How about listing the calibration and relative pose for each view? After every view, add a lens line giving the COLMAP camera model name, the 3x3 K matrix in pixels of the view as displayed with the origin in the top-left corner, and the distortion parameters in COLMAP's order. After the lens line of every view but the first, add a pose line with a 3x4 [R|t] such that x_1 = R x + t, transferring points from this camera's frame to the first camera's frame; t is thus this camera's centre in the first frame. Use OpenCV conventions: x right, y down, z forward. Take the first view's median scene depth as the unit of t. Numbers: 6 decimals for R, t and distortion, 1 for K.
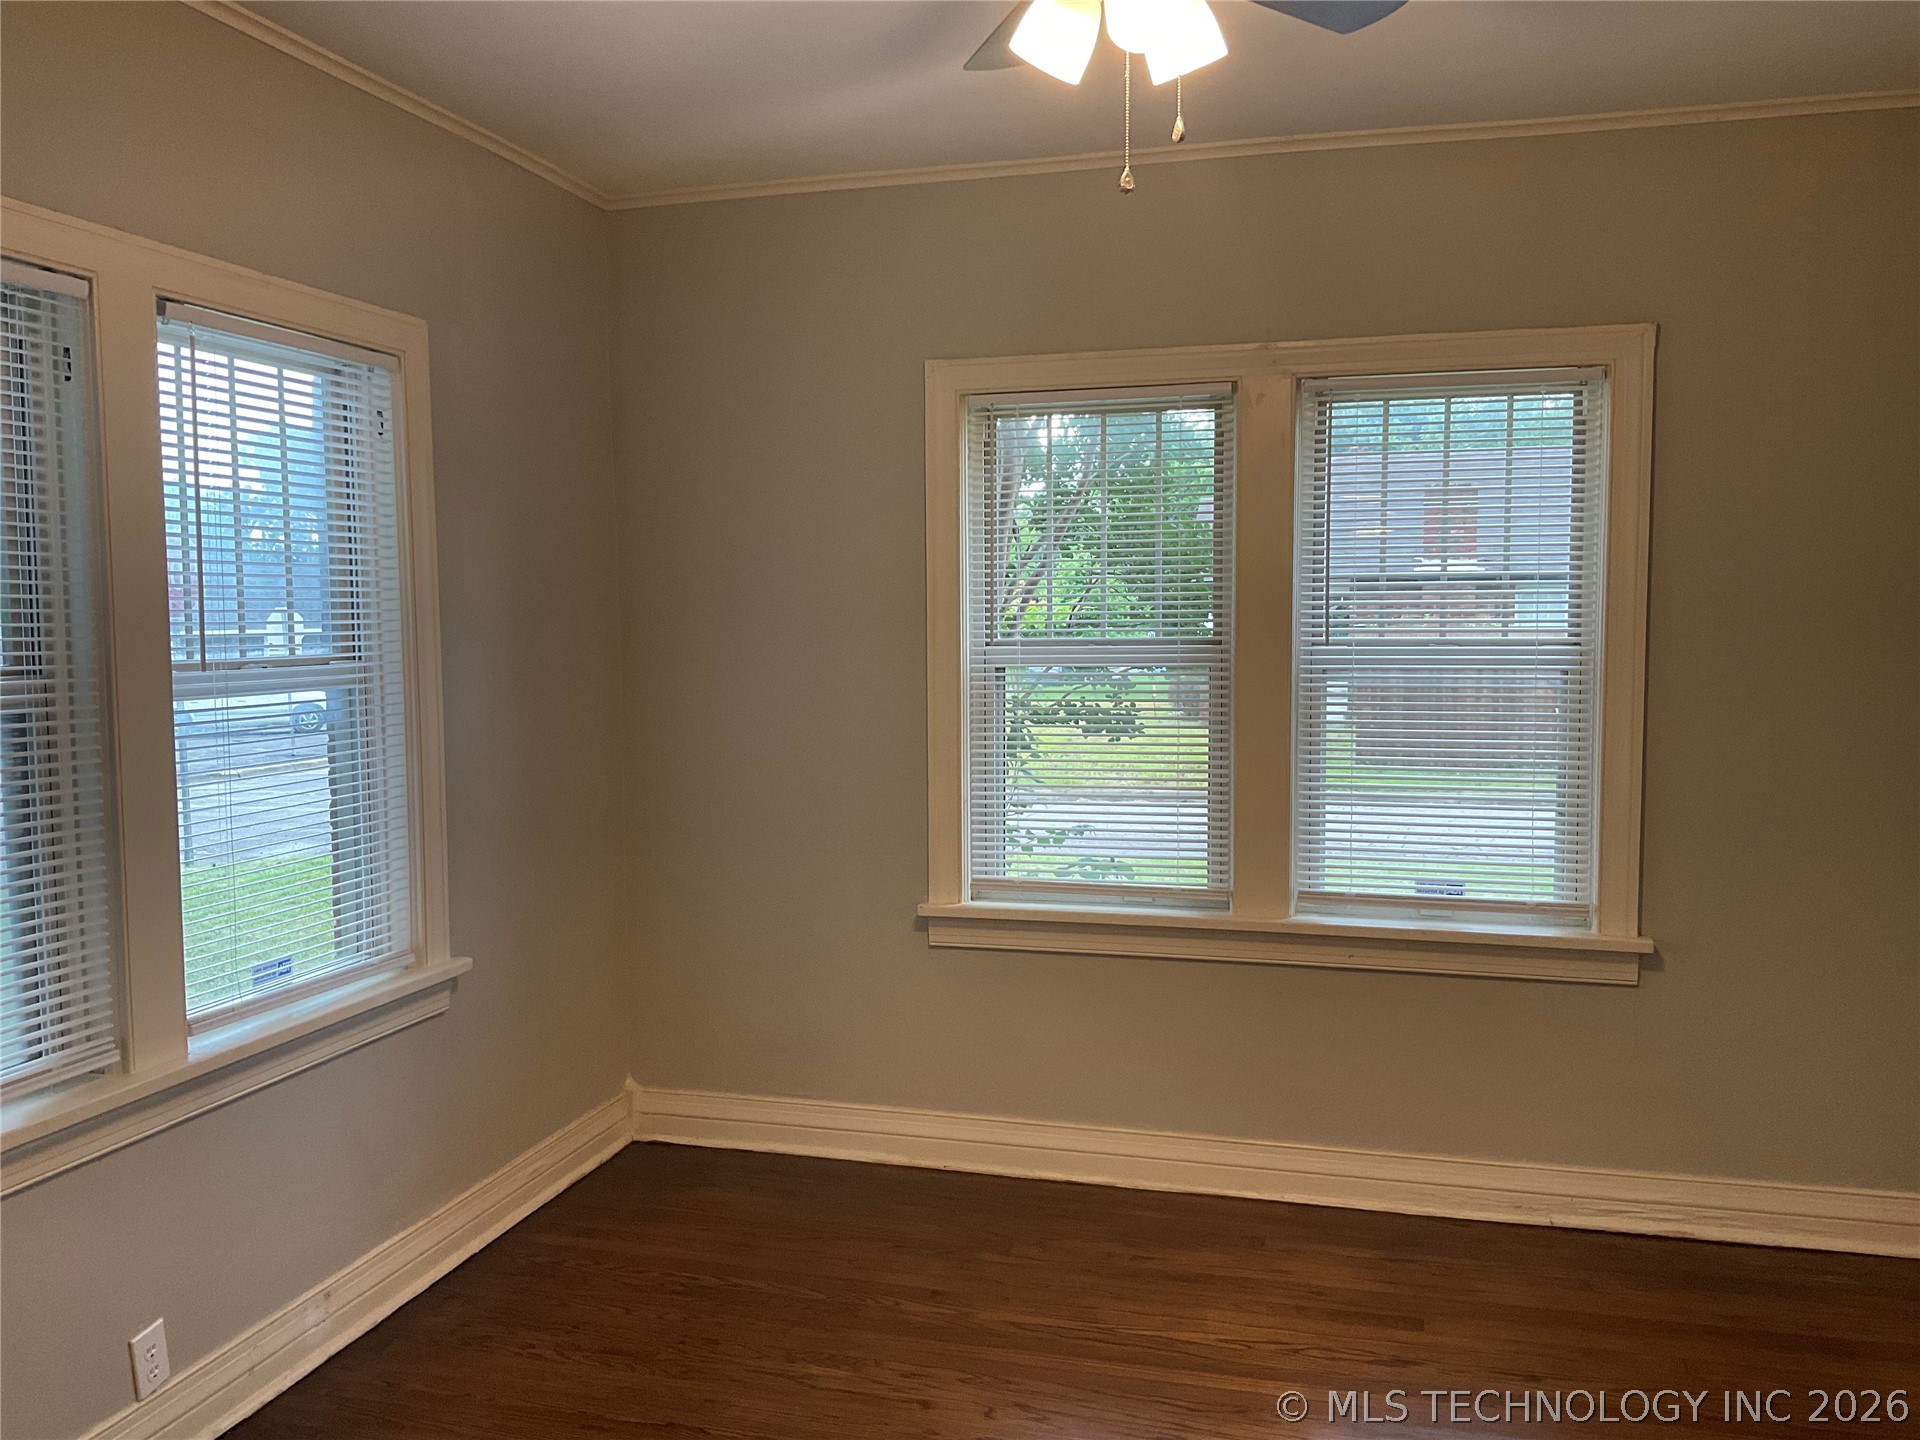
lens RADIAL K [[1569.2, 0, 999.5], [0, 1569.2, 713.1], [0, 0, 1]] dist [0.099098, -0.152525]
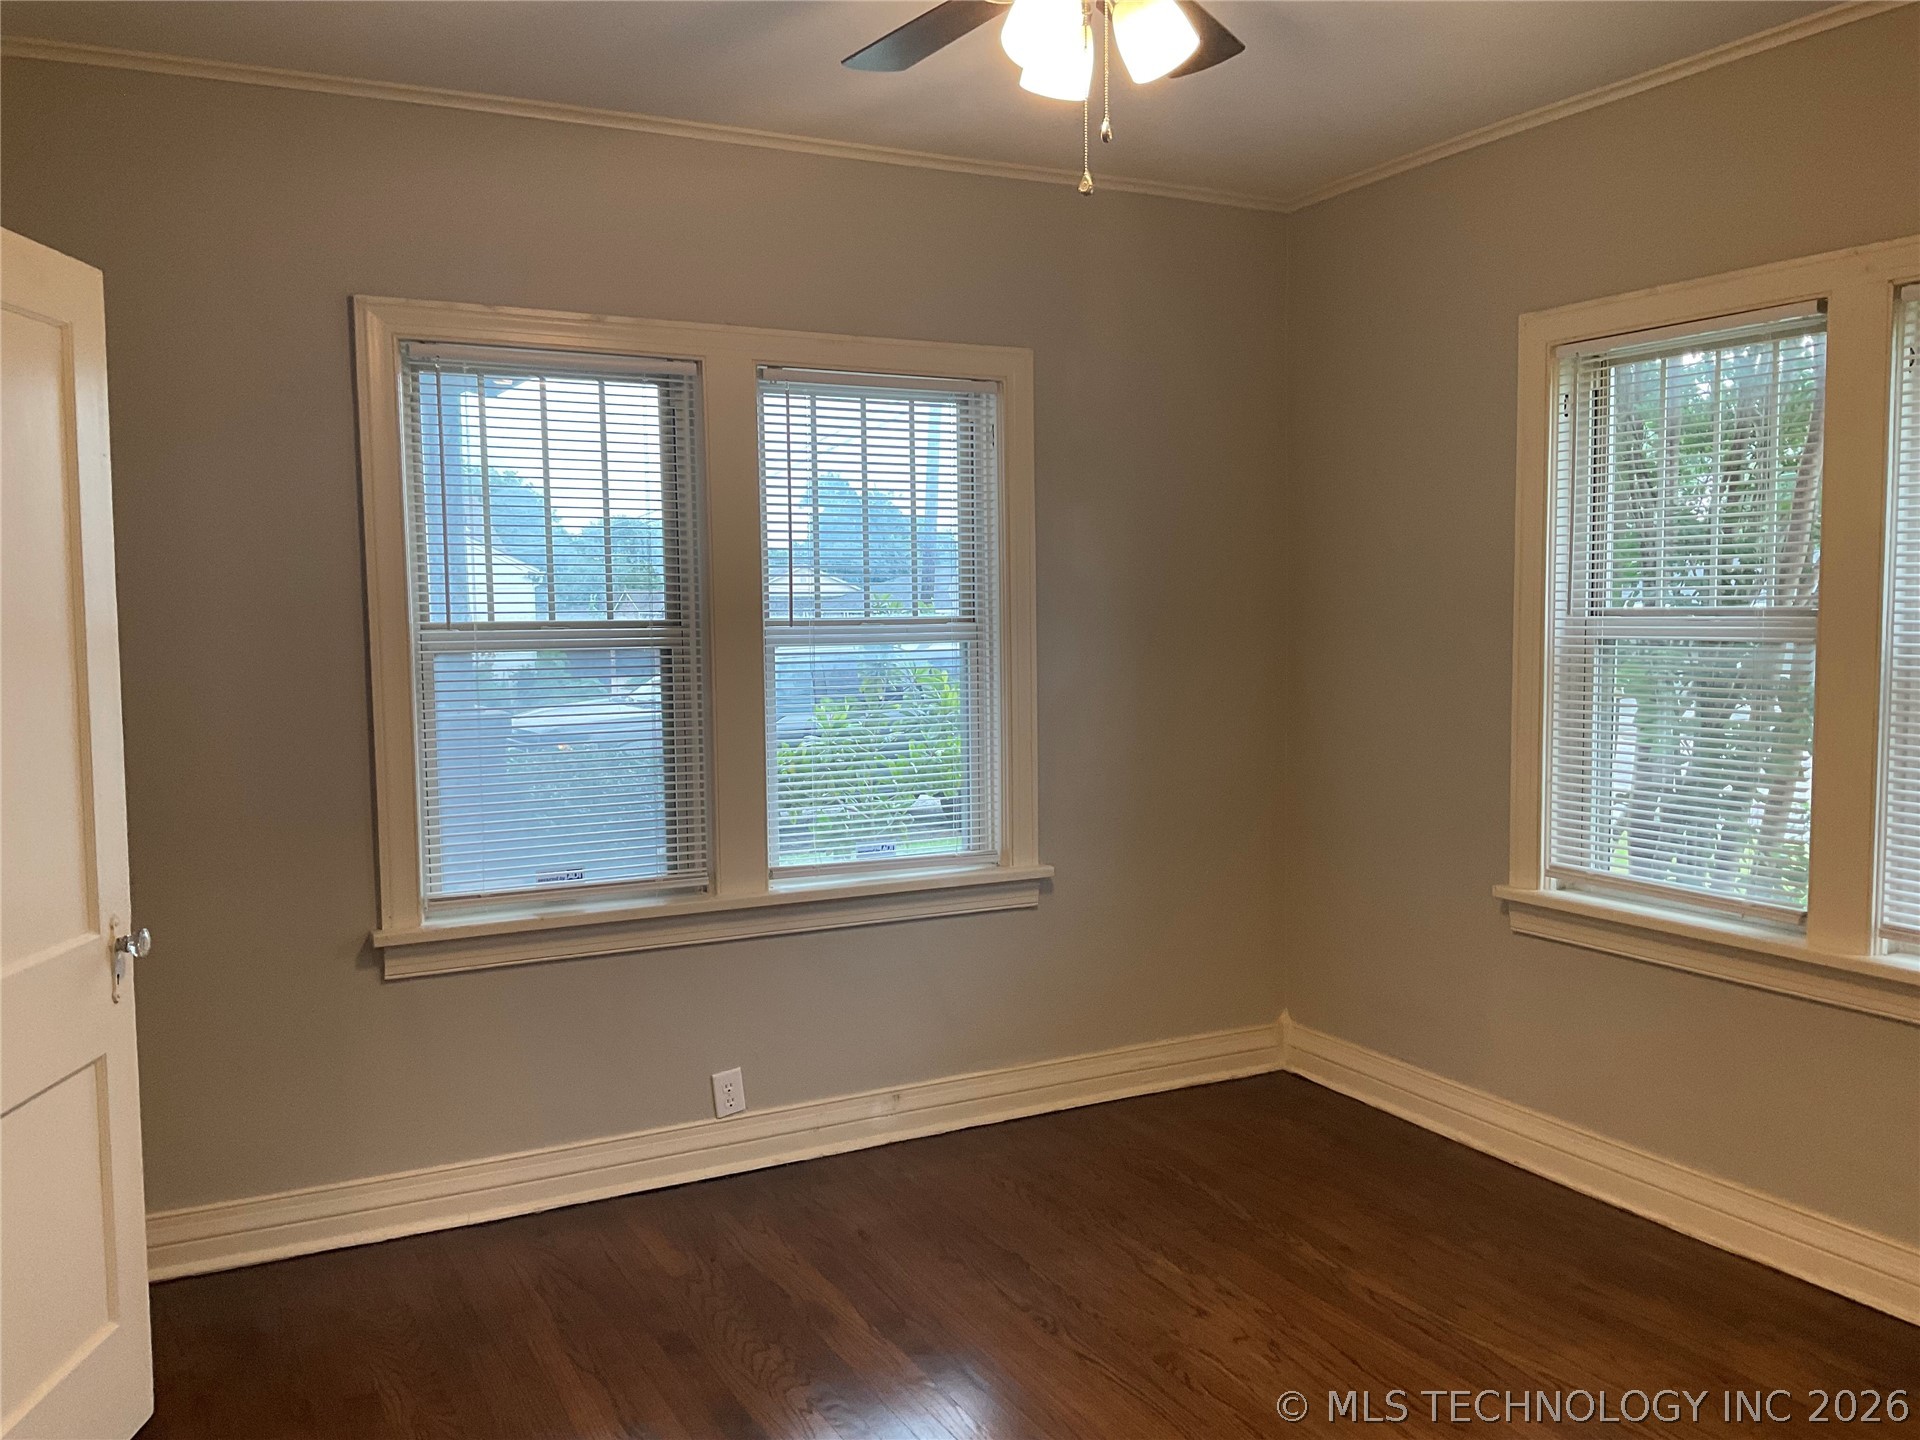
lens RADIAL K [[1591.8, 0, 952.3], [0, 1591.8, 714.4], [0, 0, 1]] dist [0.105633, -0.194407]
pose [[0.686134, 0.054793, -0.725409, 0.461541], [-0.042706, 0.998474, 0.035025, -0.002657], [0.726220, 0.006947, 0.687427, 0.090204]]
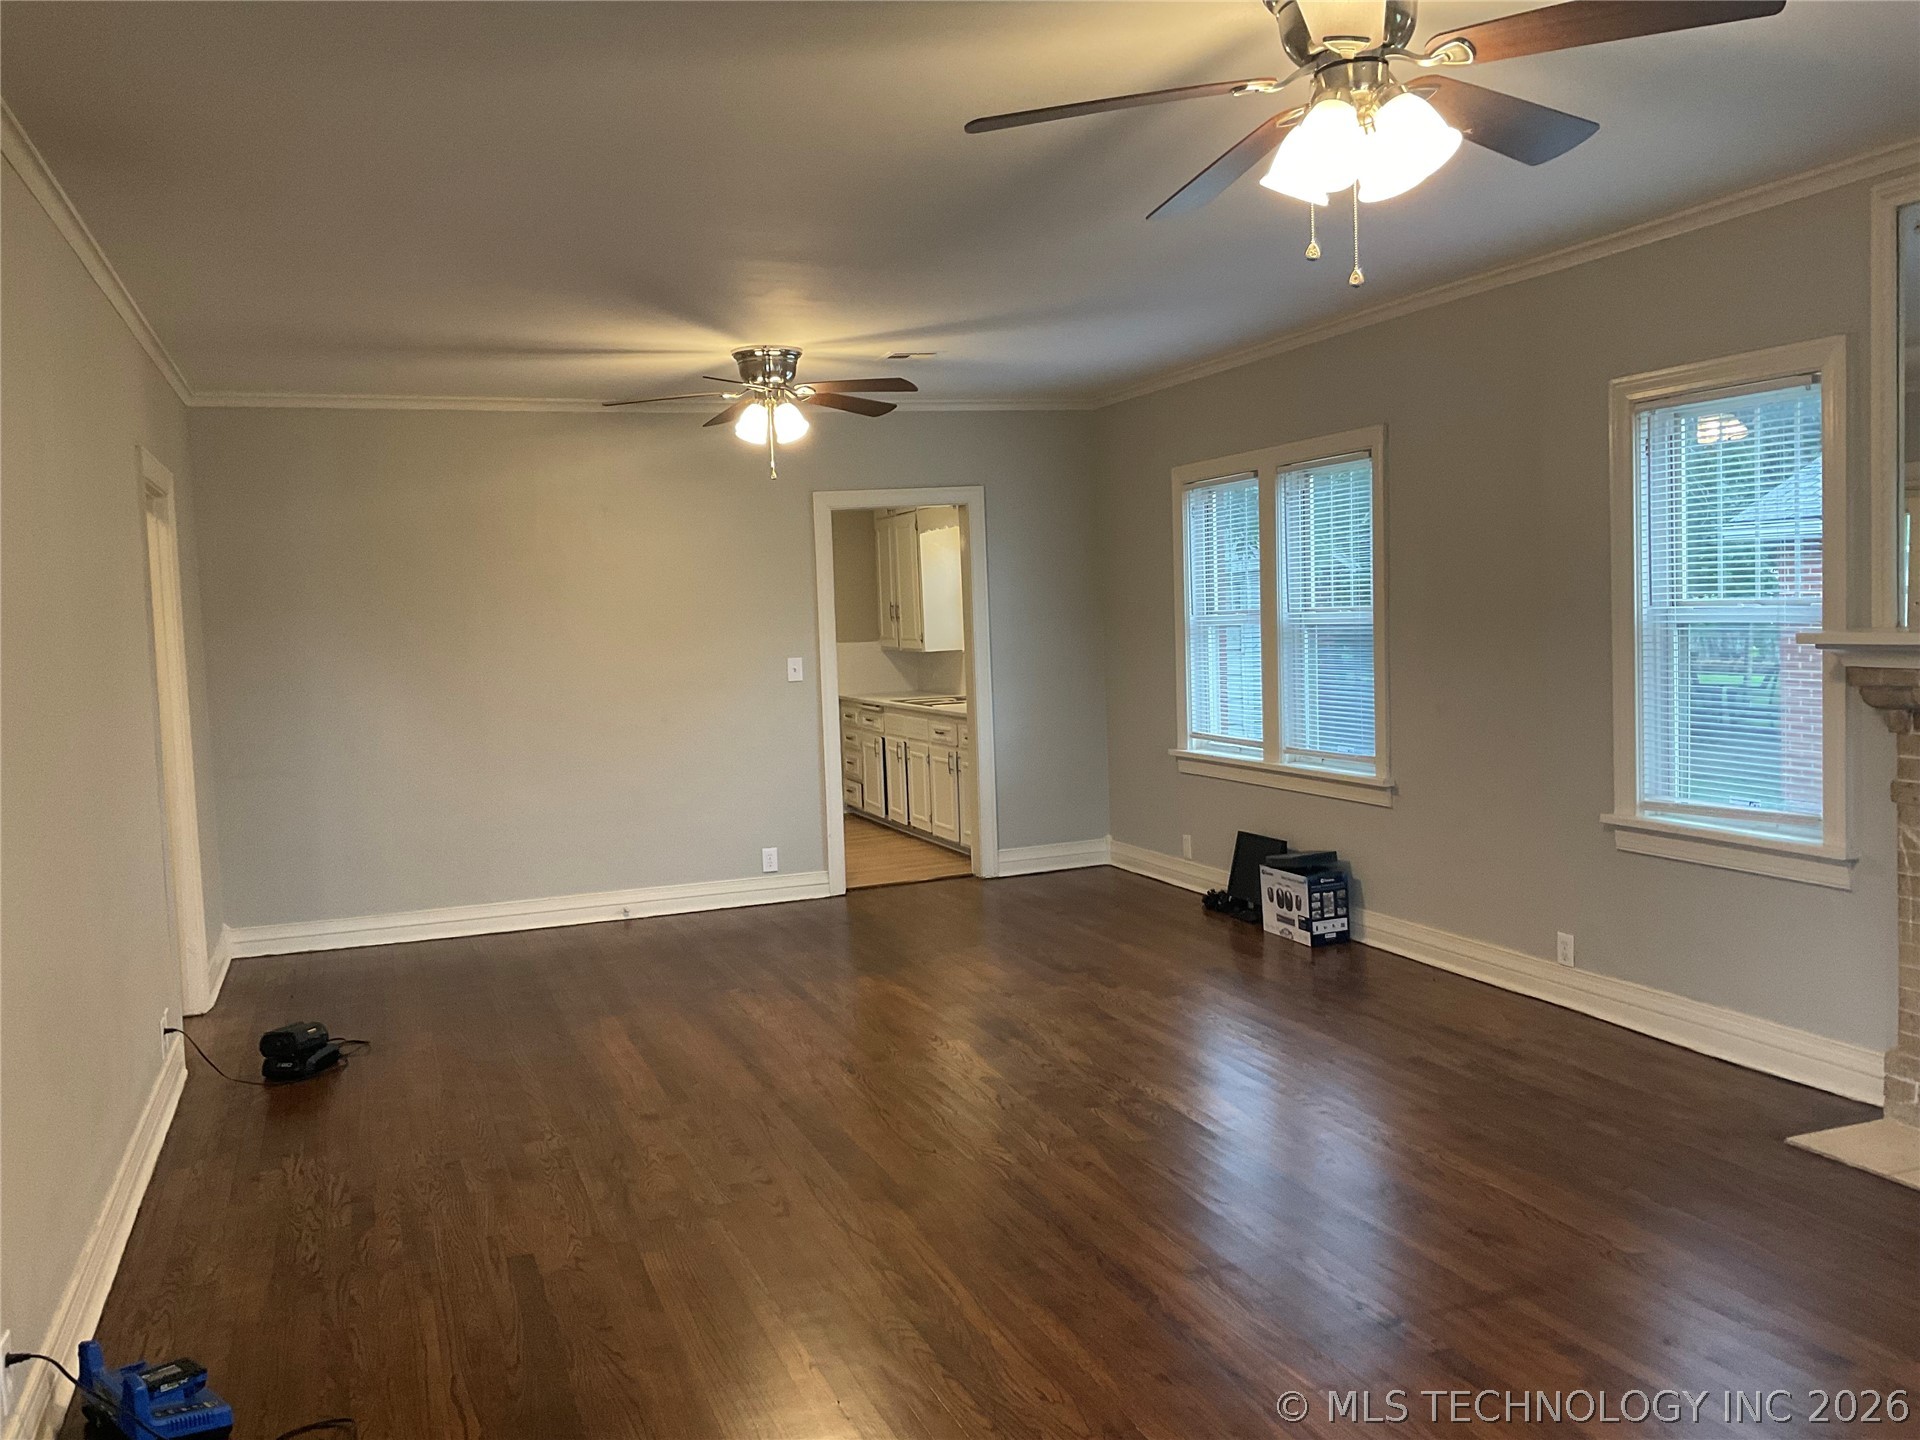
lens RADIAL K [[1591.8, 0, 952.3], [0, 1591.8, 714.4], [0, 0, 1]] dist [0.105633, -0.194407]
pose [[0.586831, 0.037341, -0.808848, 1.485309], [-0.017922, 0.999290, 0.033130, 0.020949], [0.809511, -0.004946, 0.587083, -0.400729]]
